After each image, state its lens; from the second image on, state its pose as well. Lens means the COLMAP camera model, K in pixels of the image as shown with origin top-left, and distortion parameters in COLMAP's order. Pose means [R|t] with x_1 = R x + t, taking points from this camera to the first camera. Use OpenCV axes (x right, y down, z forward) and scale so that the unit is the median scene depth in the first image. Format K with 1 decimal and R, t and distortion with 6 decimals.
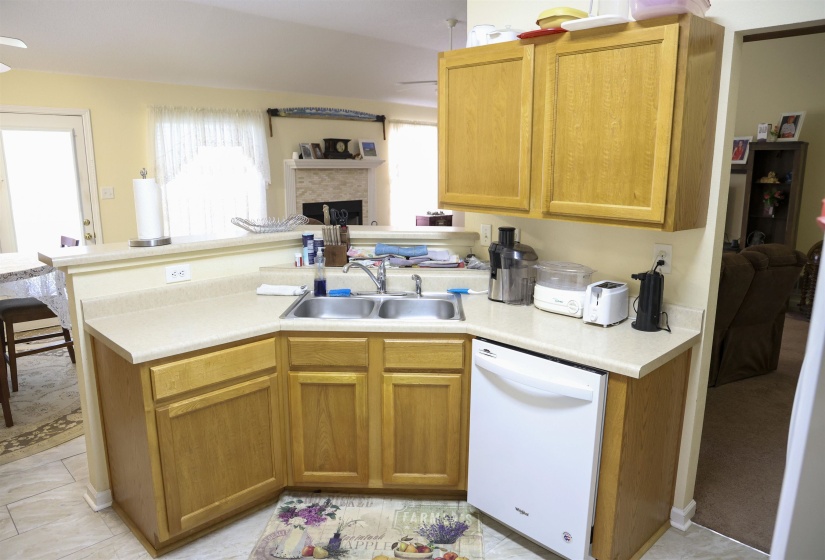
lens RADIAL K [[557.8, 0, 412.5], [0, 557.8, 280.0], [0, 0, 1]] dist [-0.095411, 0.067636]
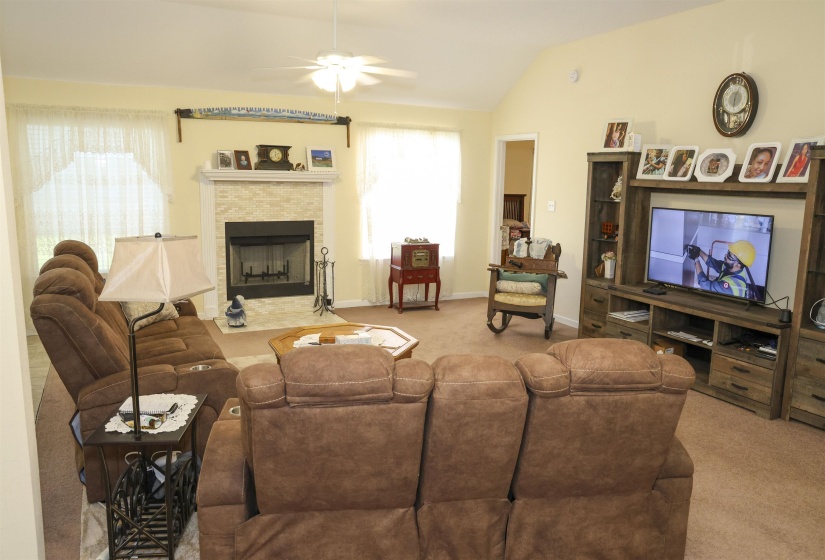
lens RADIAL K [[608.1, 0, 424.0], [0, 608.1, 278.5], [0, 0, 1]] dist [-0.096002, 0.104461]
pose [[0.954636, 0.065501, -0.290481, 0.824555], [-0.077934, 0.996463, -0.031428, -0.112097], [0.287395, 0.052641, 0.956365, 0.519936]]
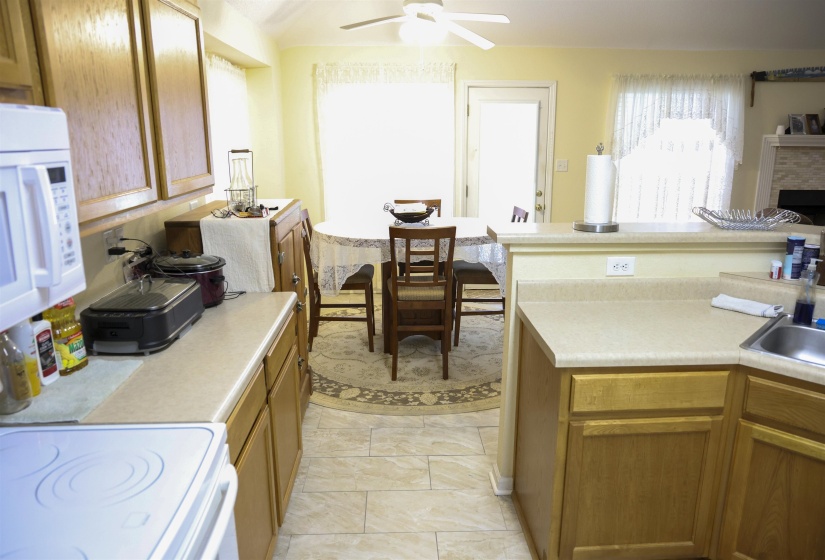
lens RADIAL K [[584.1, 0, 432.7], [0, 584.1, 279.1], [0, 0, 1]] dist [-0.090934, 0.088144]
pose [[0.749017, 0.158724, -0.643258, -0.046948], [-0.136977, 0.987002, 0.084045, -0.022800], [0.648237, 0.025161, 0.761023, 0.091495]]
